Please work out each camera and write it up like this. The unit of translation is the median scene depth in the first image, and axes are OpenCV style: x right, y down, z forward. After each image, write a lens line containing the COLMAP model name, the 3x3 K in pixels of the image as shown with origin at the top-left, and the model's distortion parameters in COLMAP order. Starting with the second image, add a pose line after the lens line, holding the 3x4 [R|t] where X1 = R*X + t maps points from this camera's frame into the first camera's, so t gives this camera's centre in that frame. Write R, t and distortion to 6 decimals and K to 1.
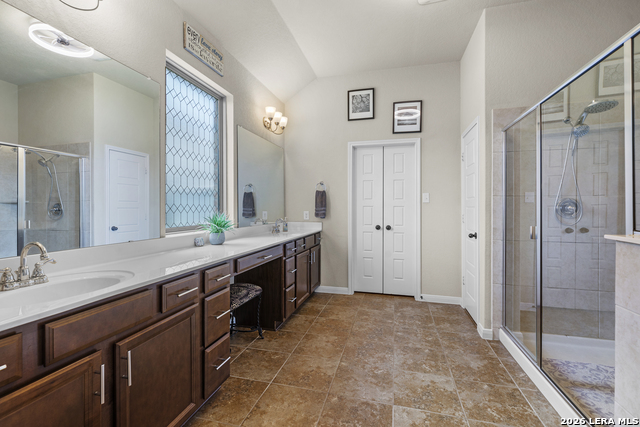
lens RADIAL K [[286.1, 0, 320.1], [0, 286.1, 210.6], [0, 0, 1]] dist [-0.000079, 0.000066]
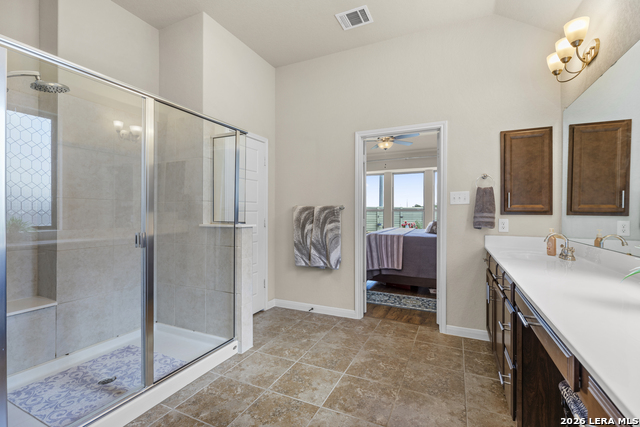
lens RADIAL K [[286.1, 0, 320.1], [0, 286.1, 210.6], [0, 0, 1]] dist [-0.000079, 0.000066]
pose [[-0.983250, -0.003875, 0.182221, 0.076086], [-0.002552, 0.999969, 0.007493, -0.022902], [-0.182244, 0.006902, -0.983229, 1.987584]]
